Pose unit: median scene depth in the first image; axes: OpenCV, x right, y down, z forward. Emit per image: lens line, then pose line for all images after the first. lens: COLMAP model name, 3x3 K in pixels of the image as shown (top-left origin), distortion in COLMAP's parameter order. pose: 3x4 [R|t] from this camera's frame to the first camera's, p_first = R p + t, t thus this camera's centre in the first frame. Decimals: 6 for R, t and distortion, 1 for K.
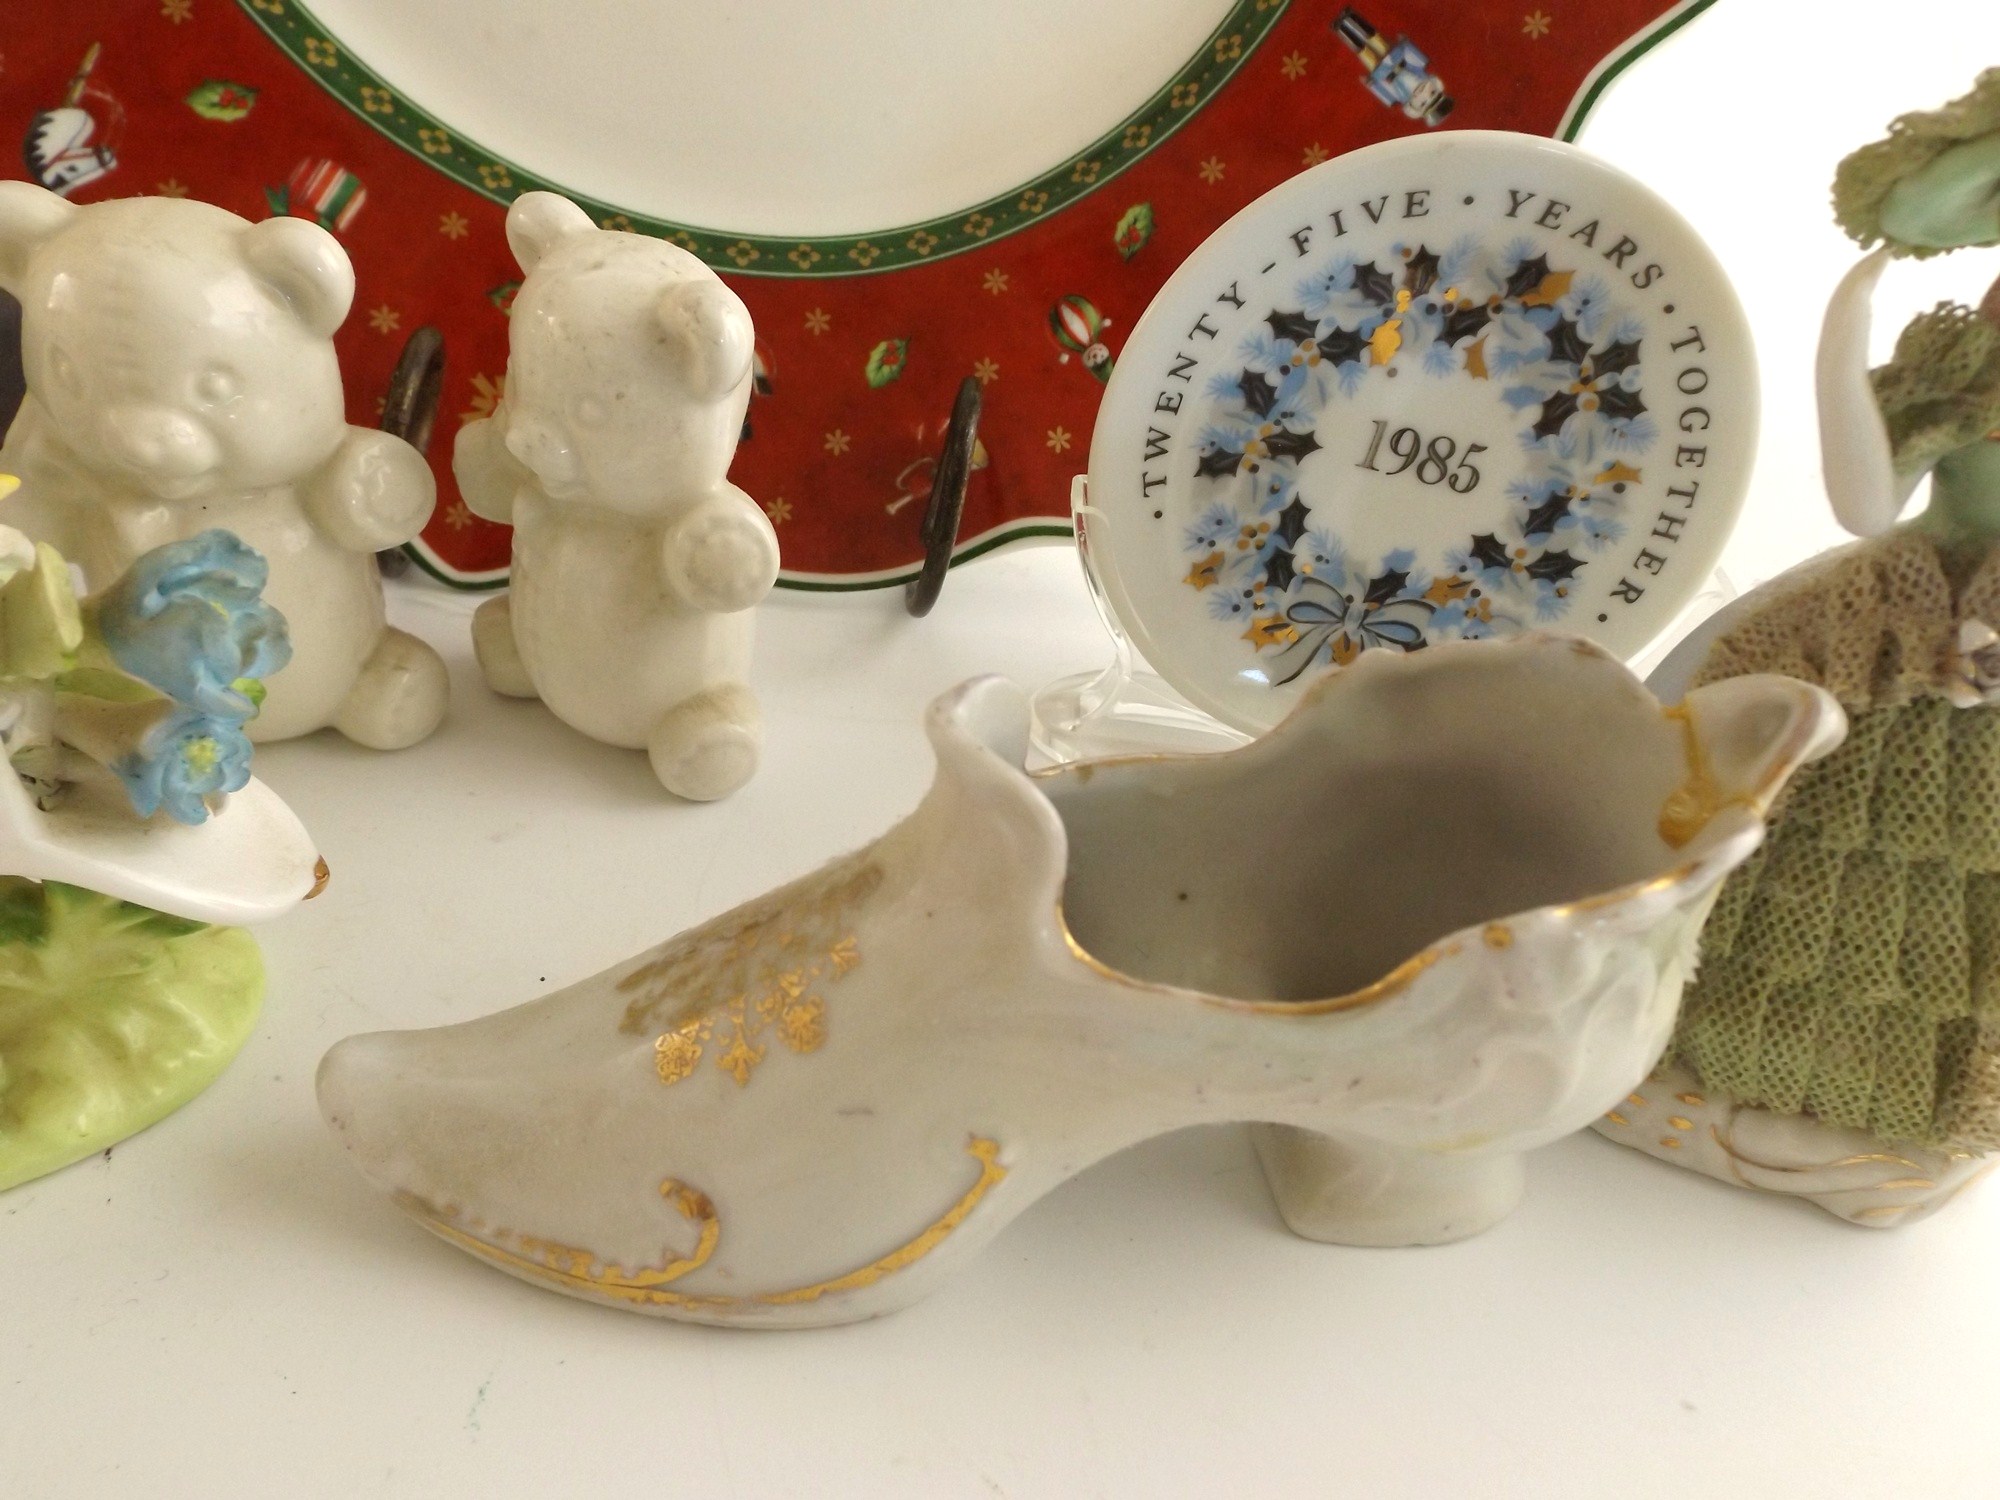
lens RADIAL K [[1468.7, 0, 1075.7], [0, 1468.7, 754.9], [0, 0, 1]] dist [-0.144507, 0.166831]
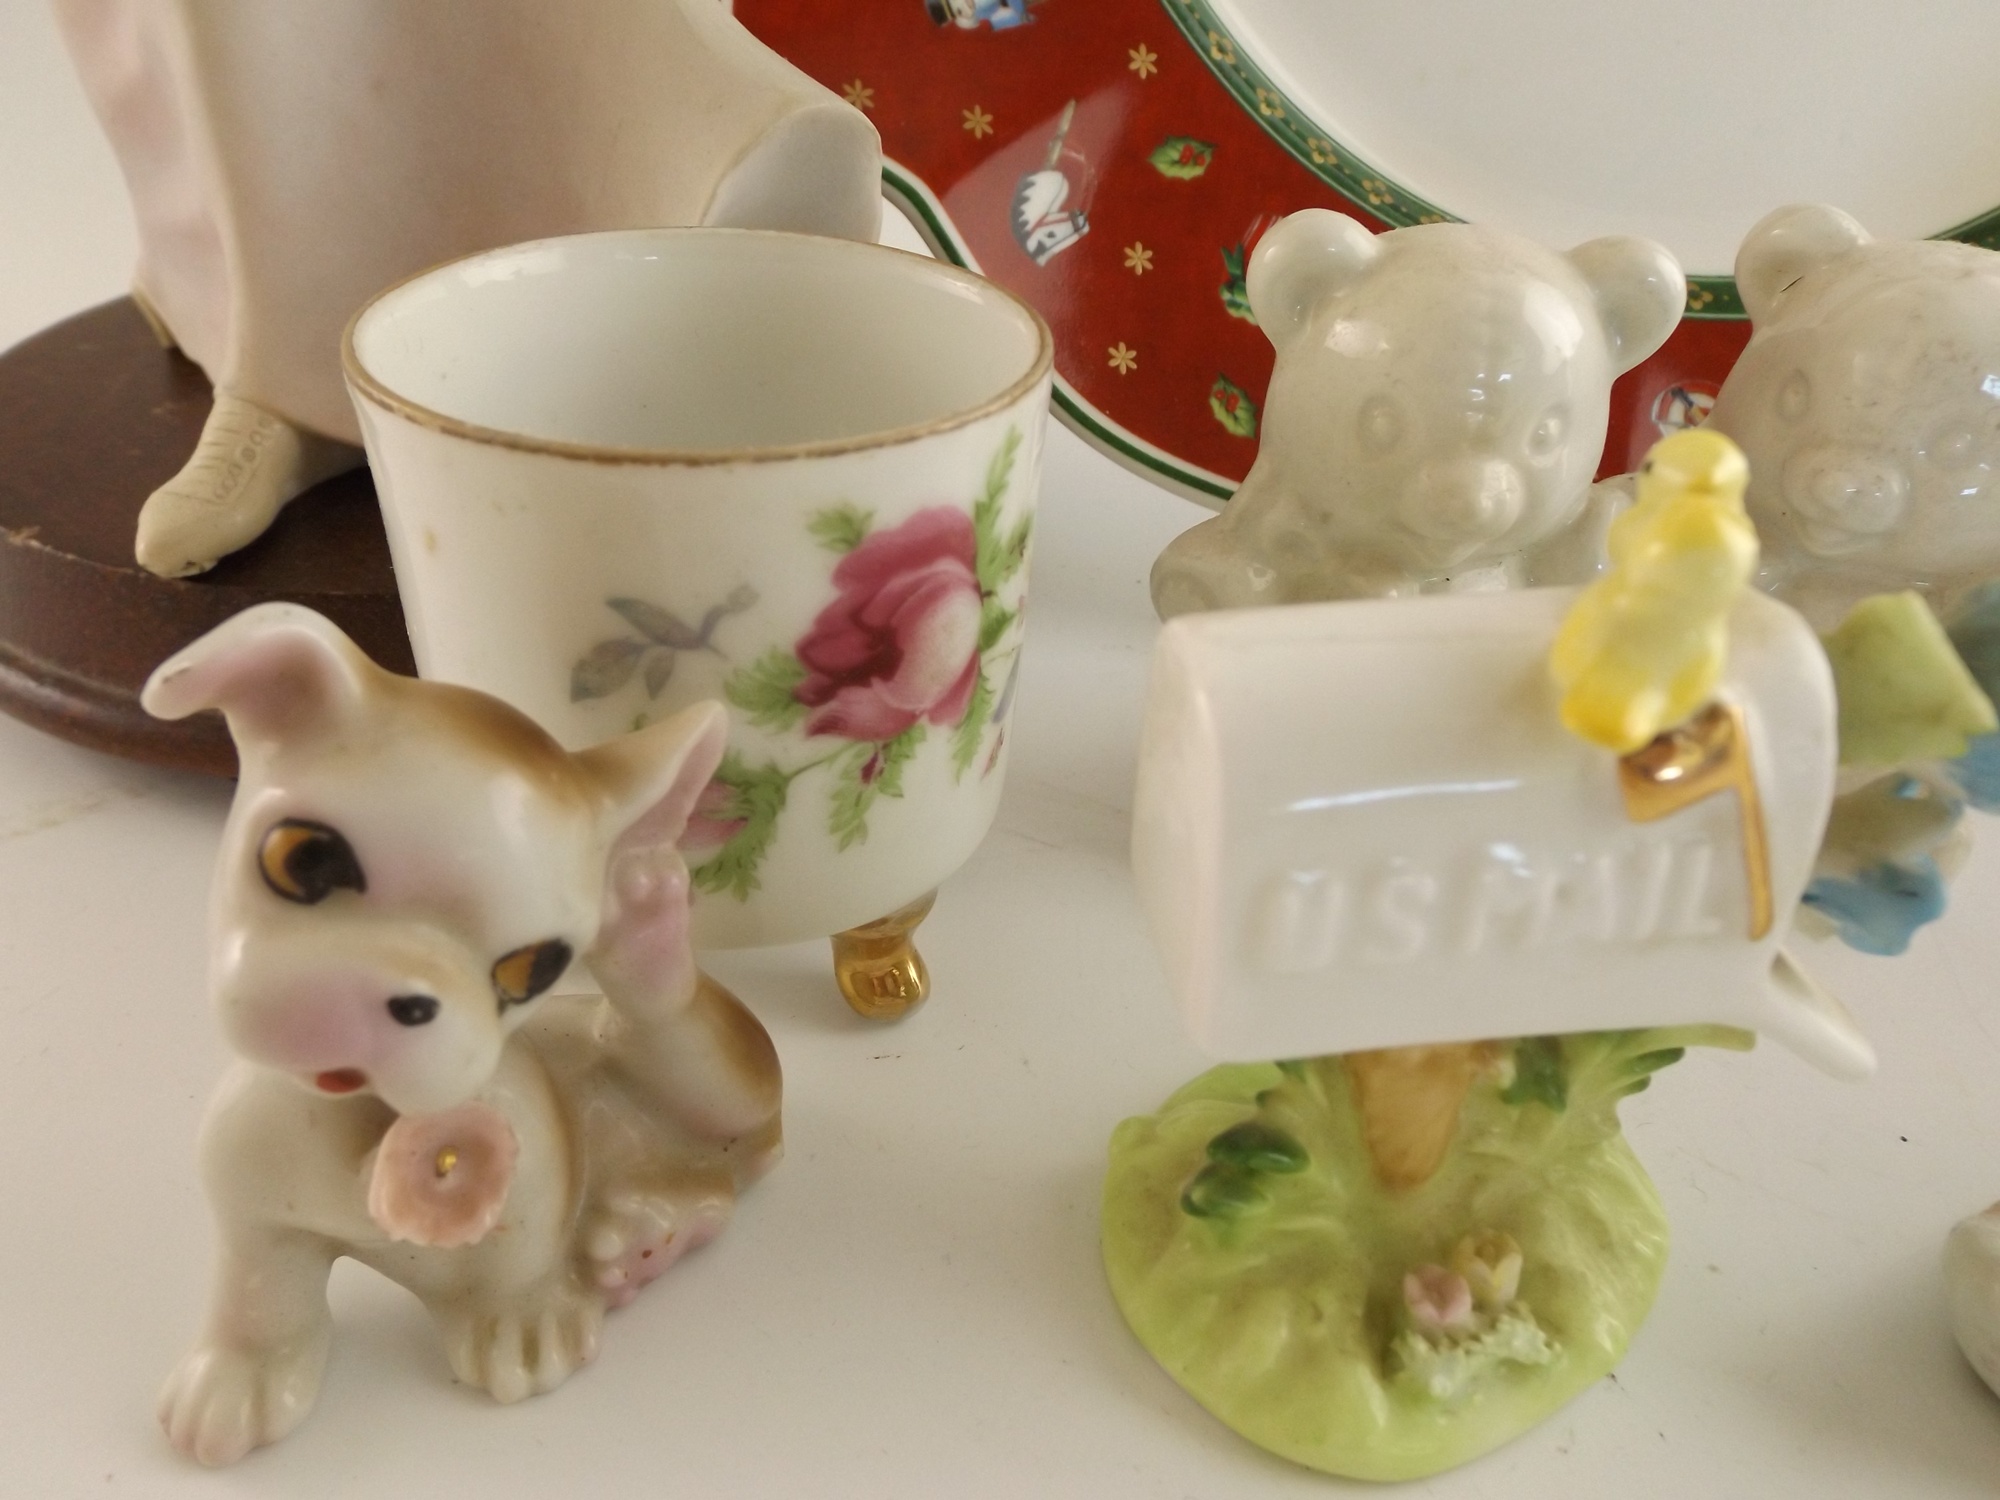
lens RADIAL K [[1444.7, 0, 1001.8], [0, 1444.7, 737.0], [0, 0, 1]] dist [-0.009867, -0.007706]
pose [[0.986886, -0.029274, -0.158739, -0.678662], [0.014974, 0.995780, -0.090544, -0.003865], [0.160720, 0.086979, 0.983160, 0.100059]]
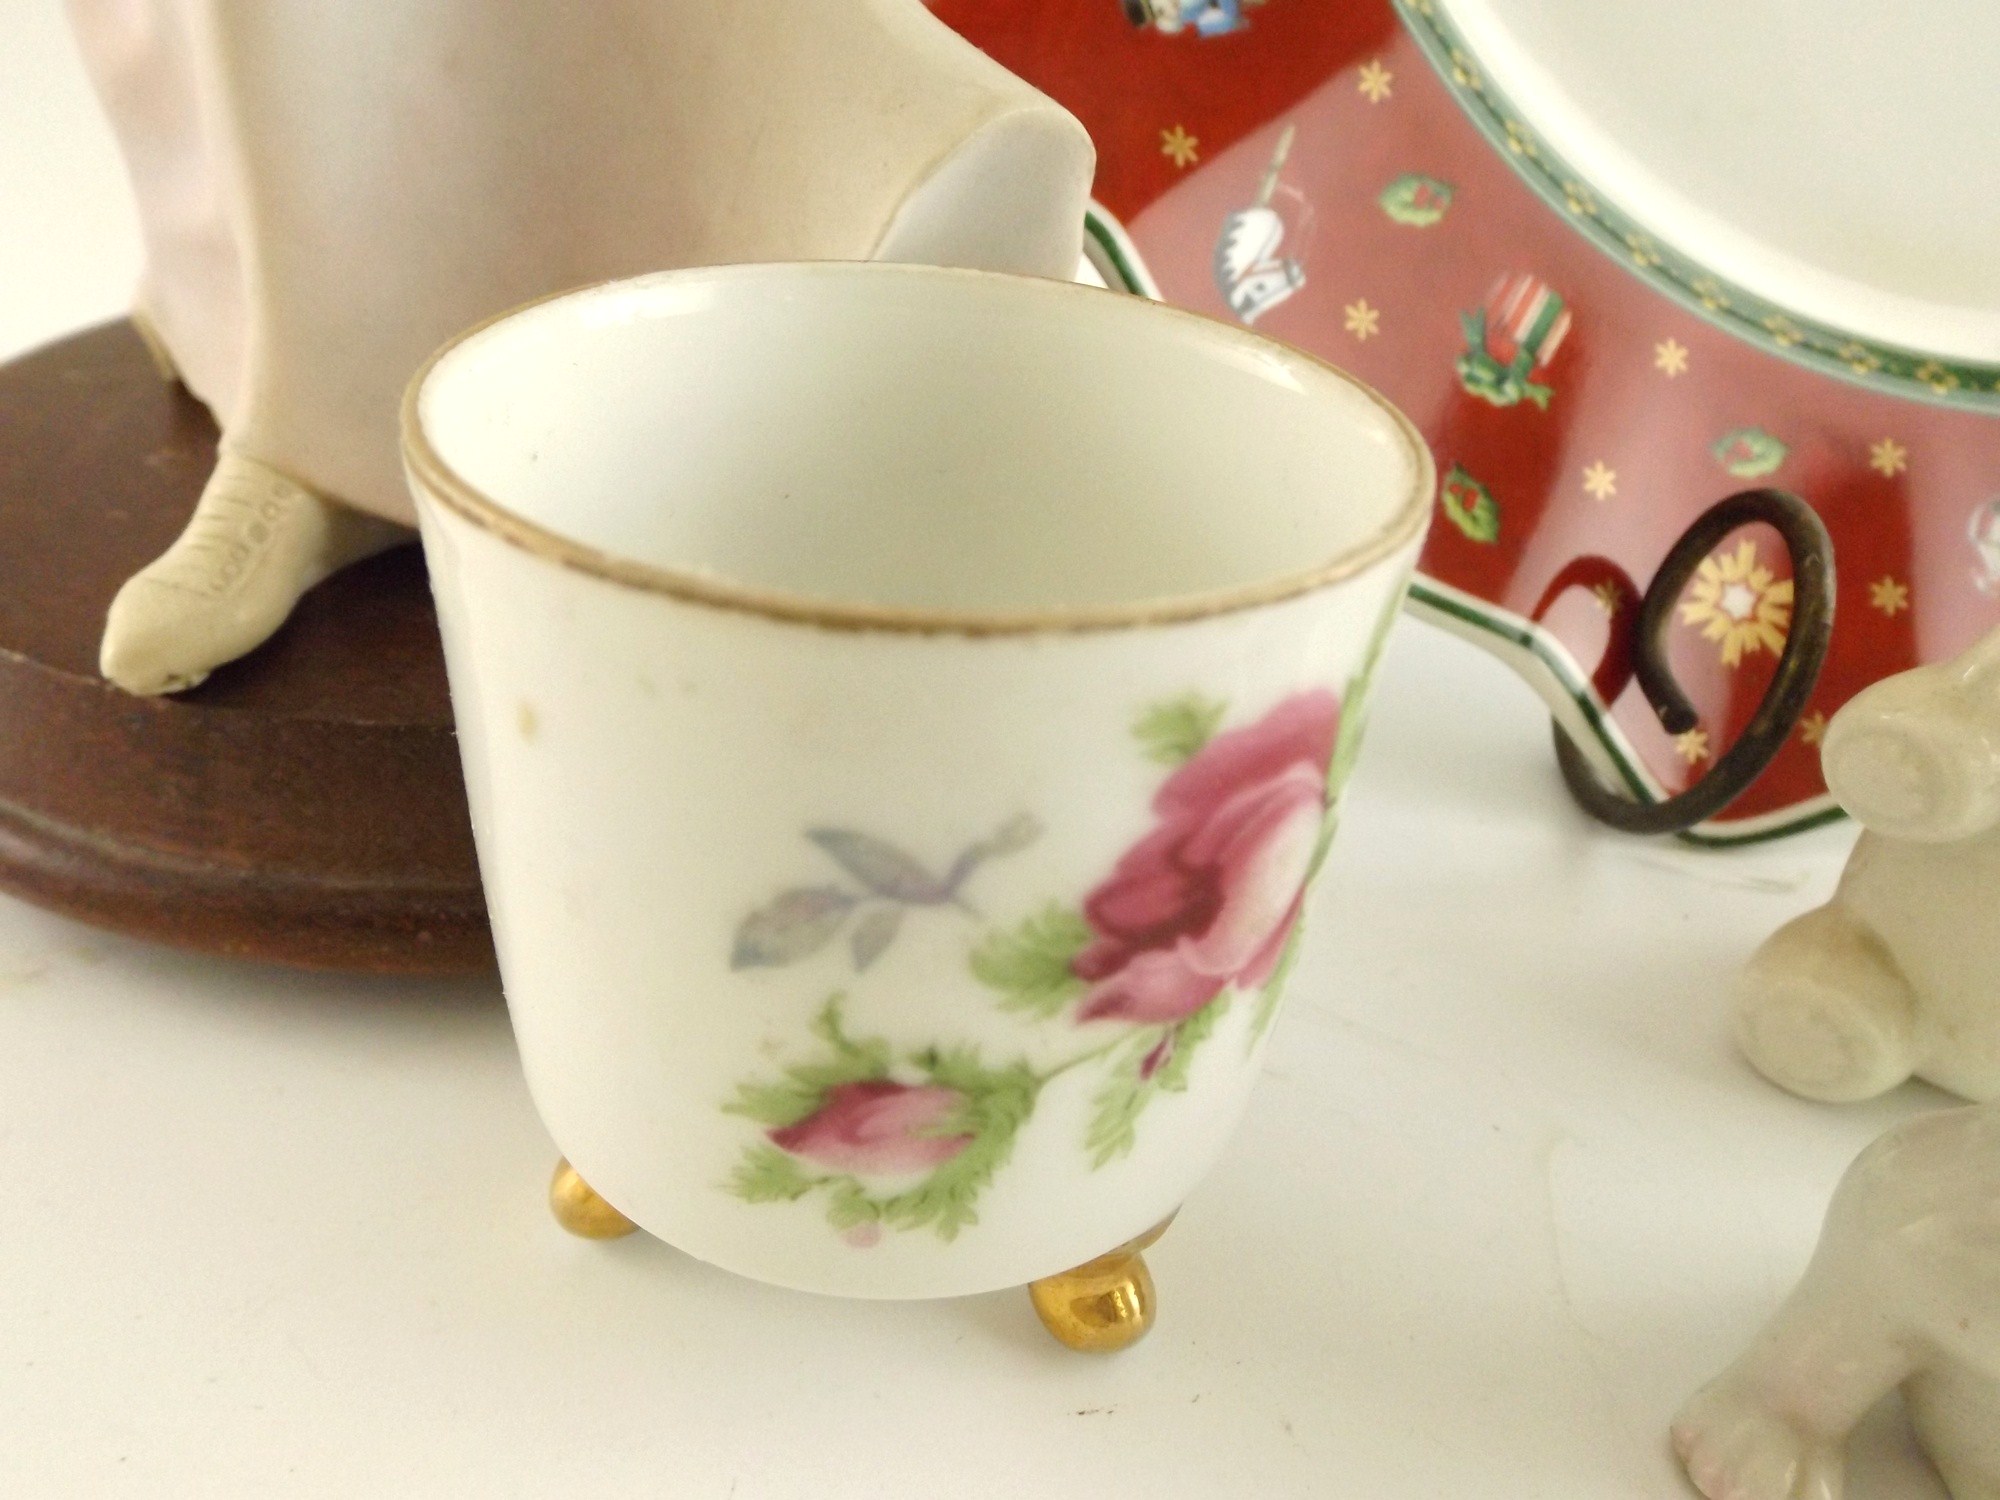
lens RADIAL K [[1432.7, 0, 1010.2], [0, 1432.7, 734.9], [0, 0, 1]] dist [0.018998, -0.047521]
pose [[0.987535, 0.000620, -0.157400, -0.814642], [-0.020233, 0.992196, -0.123034, -0.092172], [0.156096, 0.124685, 0.979841, 0.284705]]
